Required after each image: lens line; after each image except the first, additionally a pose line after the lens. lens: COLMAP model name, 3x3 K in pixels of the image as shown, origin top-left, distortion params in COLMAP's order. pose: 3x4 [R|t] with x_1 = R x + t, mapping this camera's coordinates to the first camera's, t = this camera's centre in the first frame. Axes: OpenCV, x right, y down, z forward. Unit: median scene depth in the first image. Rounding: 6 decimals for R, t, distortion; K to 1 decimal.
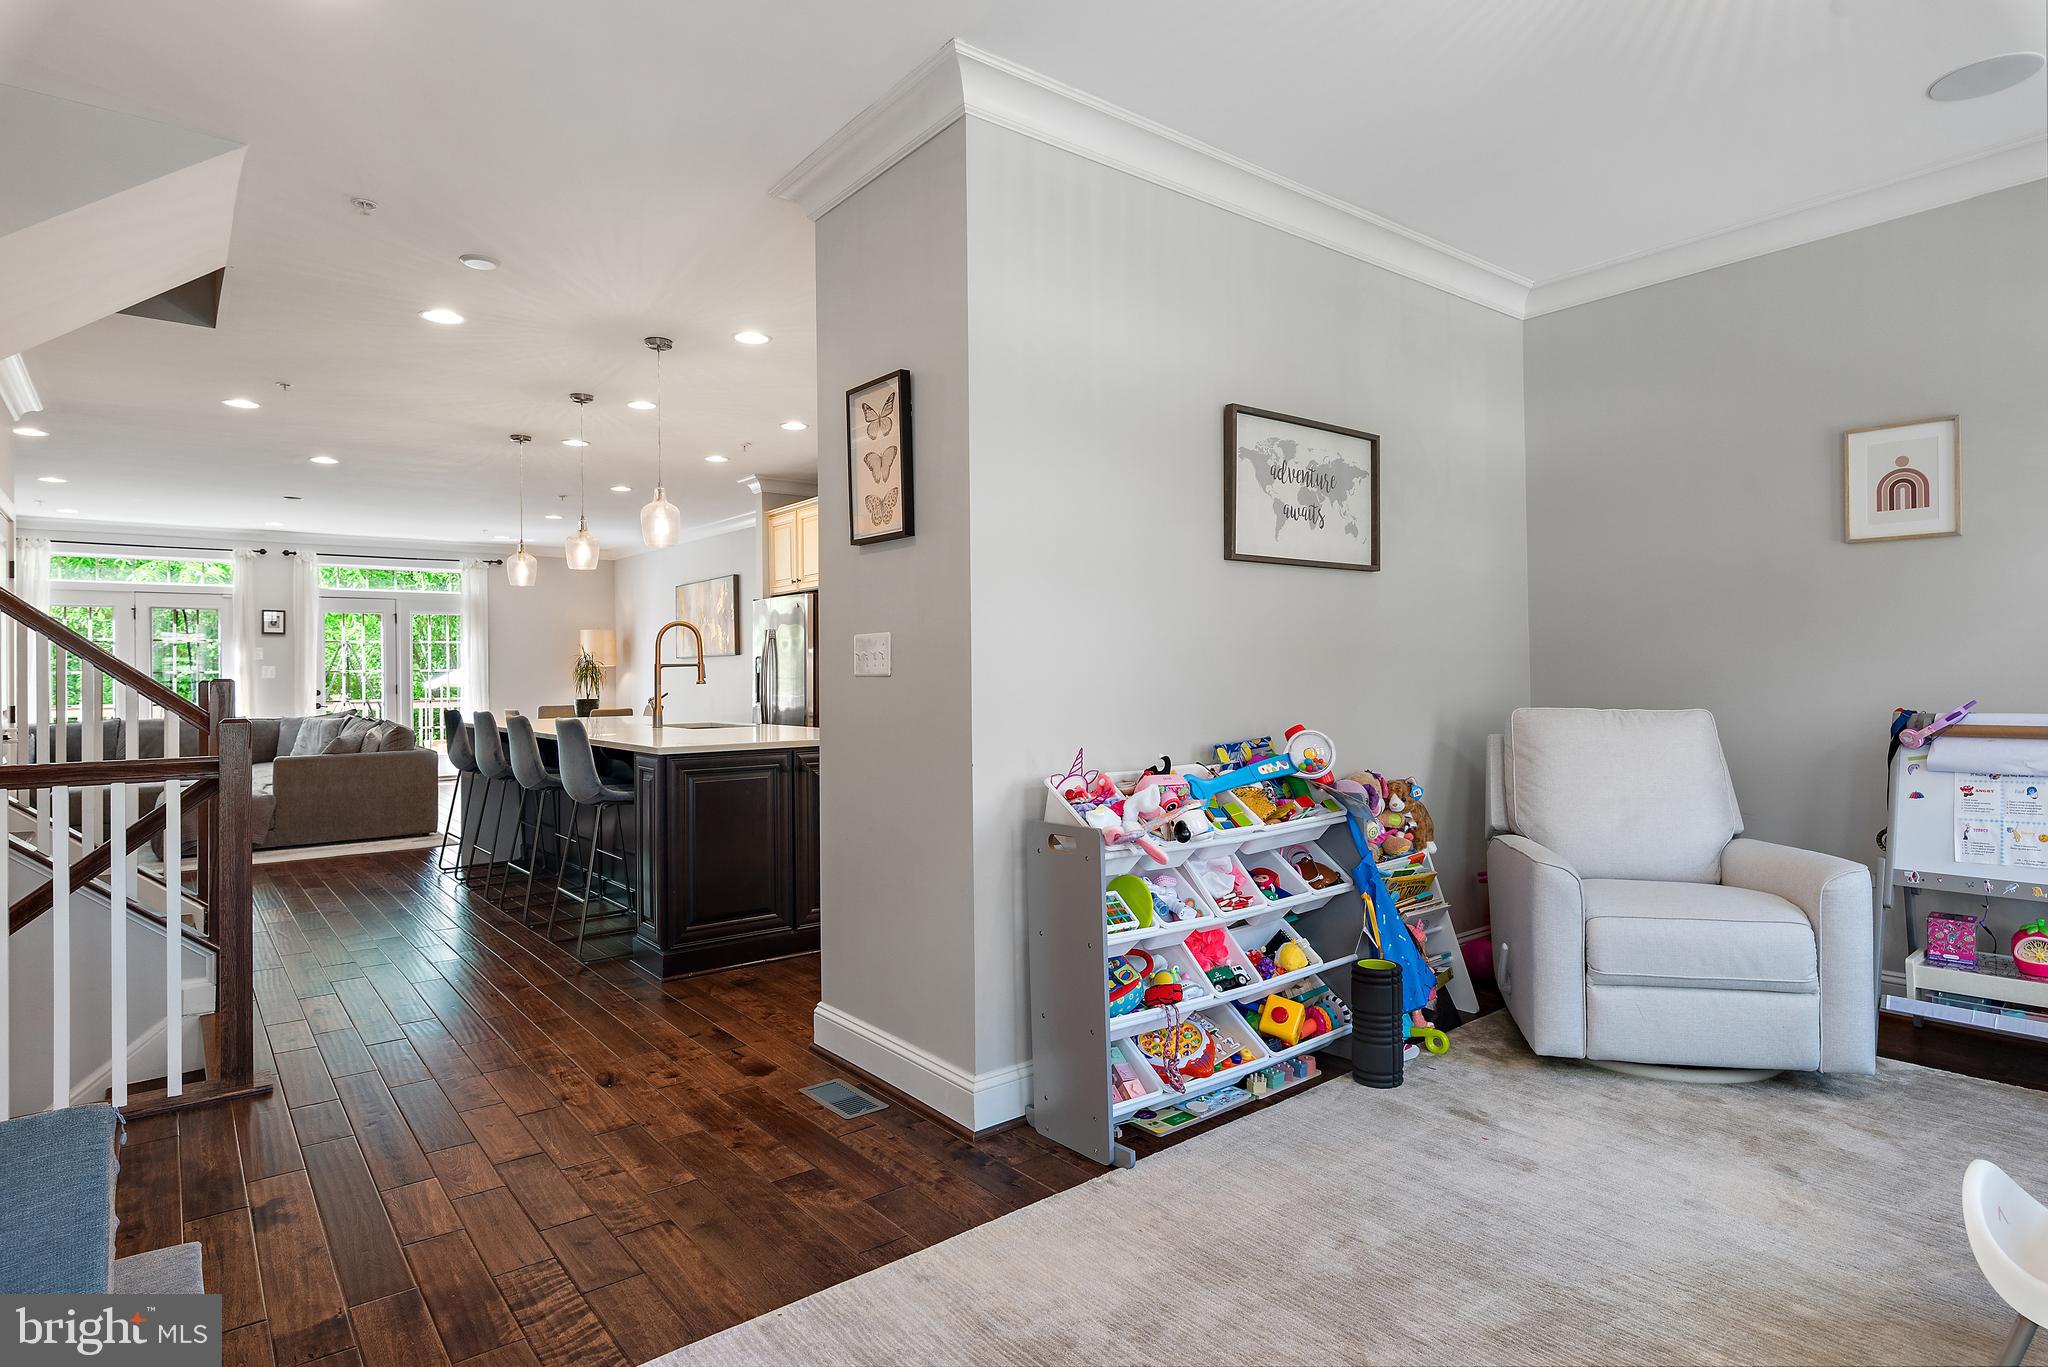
lens RADIAL K [[1114.0, 0, 1037.2], [0, 1114.0, 662.7], [0, 0, 1]] dist [-0.001526, -0.001808]
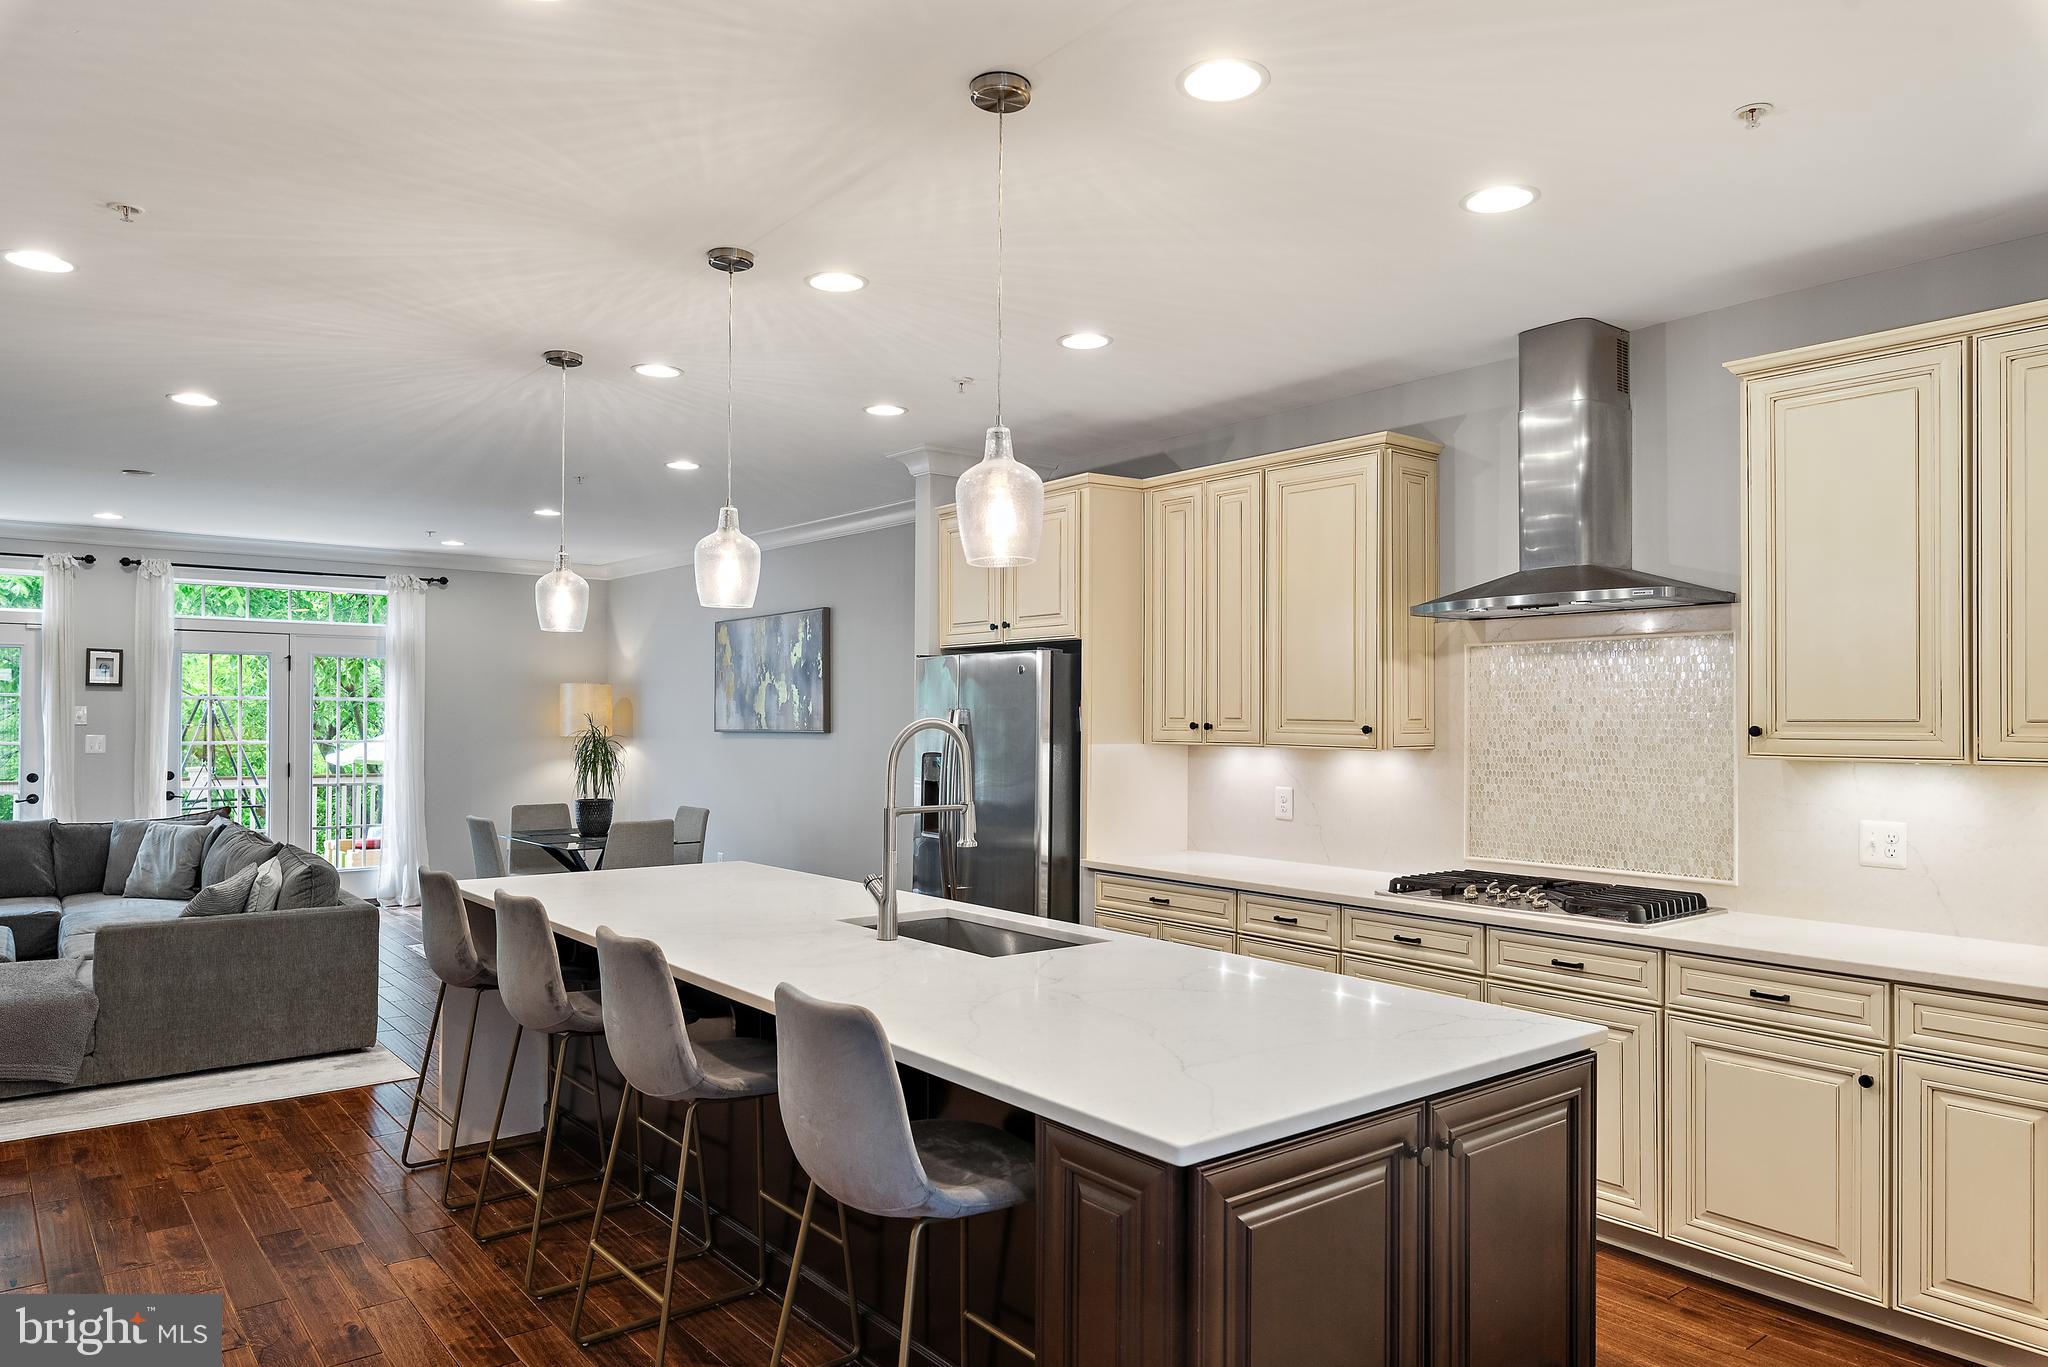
lens RADIAL K [[1329.2, 0, 1023.6], [0, 1329.2, 702.0], [0, 0, 1]] dist [0.000192, -0.001260]
pose [[0.999873, 0.015936, 0.000715, -0.215523], [-0.015935, 0.999870, -0.002443, -0.033811], [-0.000754, 0.002431, 0.999997, 0.321946]]
